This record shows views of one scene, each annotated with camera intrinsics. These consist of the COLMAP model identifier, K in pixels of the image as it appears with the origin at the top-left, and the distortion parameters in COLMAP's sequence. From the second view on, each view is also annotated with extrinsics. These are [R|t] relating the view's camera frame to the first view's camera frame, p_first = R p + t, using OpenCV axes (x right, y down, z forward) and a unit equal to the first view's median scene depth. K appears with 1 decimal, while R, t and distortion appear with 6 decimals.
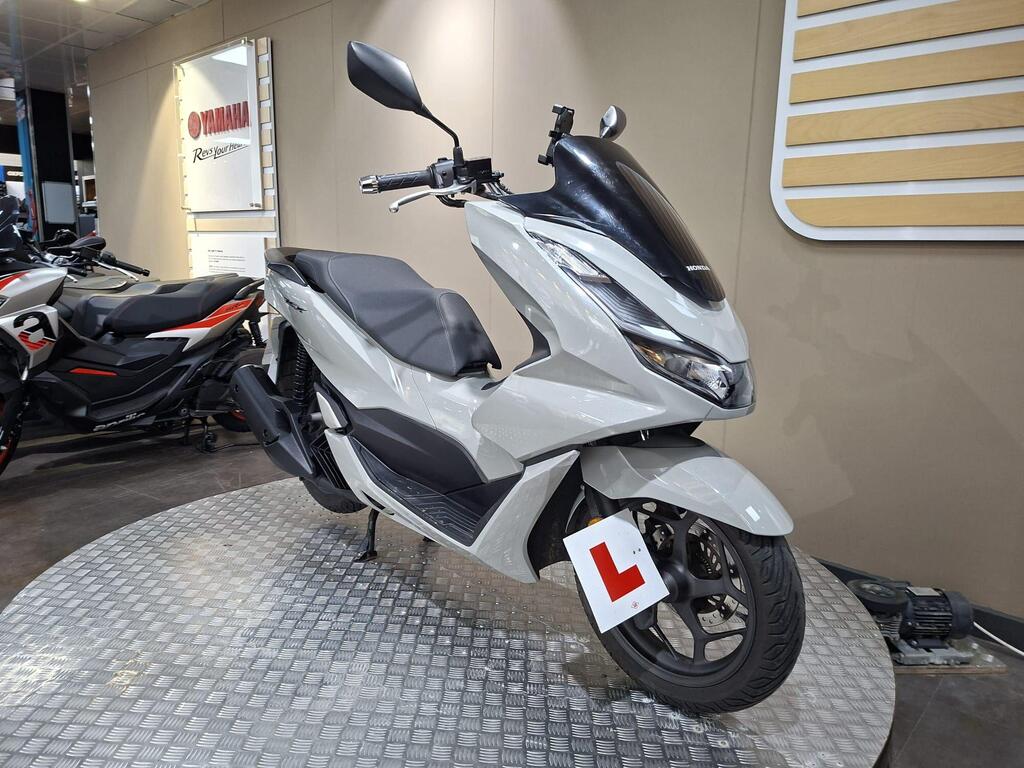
lens RADIAL K [[722.5, 0, 502.6], [0, 722.5, 385.6], [0, 0, 1]] dist [0.063791, -0.079778]
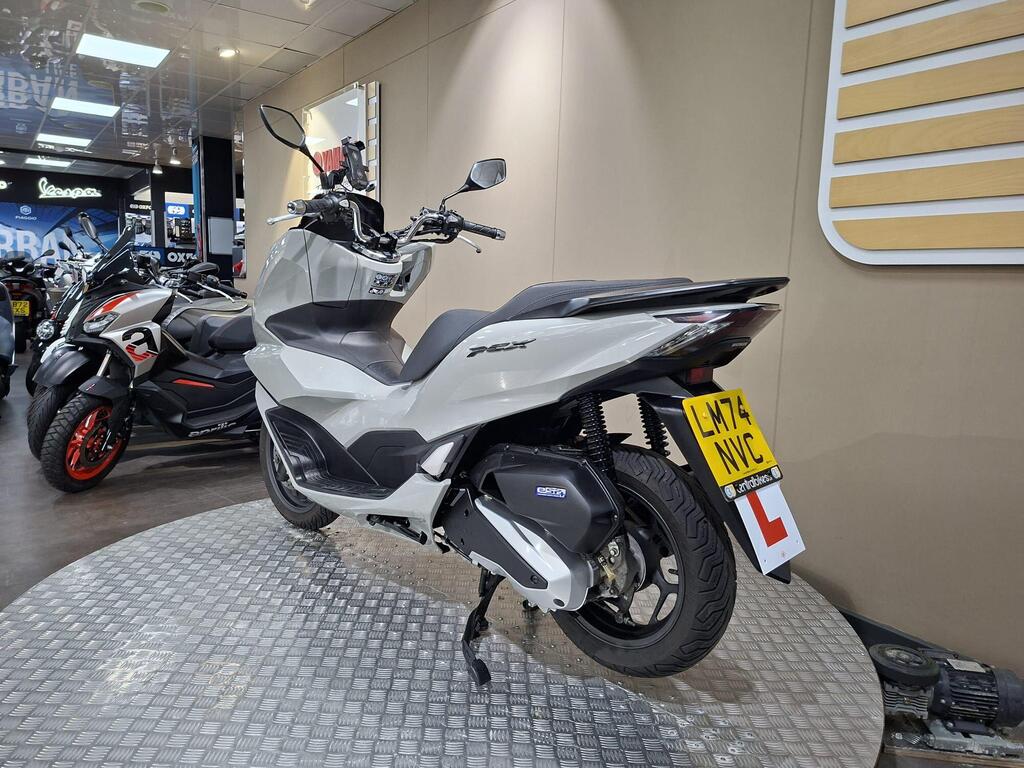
lens RADIAL K [[715.4, 0, 505.0], [0, 715.4, 379.4], [0, 0, 1]] dist [0.057370, -0.061364]
pose [[0.979836, 0.035139, -0.196688, 0.215898], [-0.045110, 0.997902, -0.046446, 0.008643], [0.194643, 0.054382, 0.979365, 0.040986]]
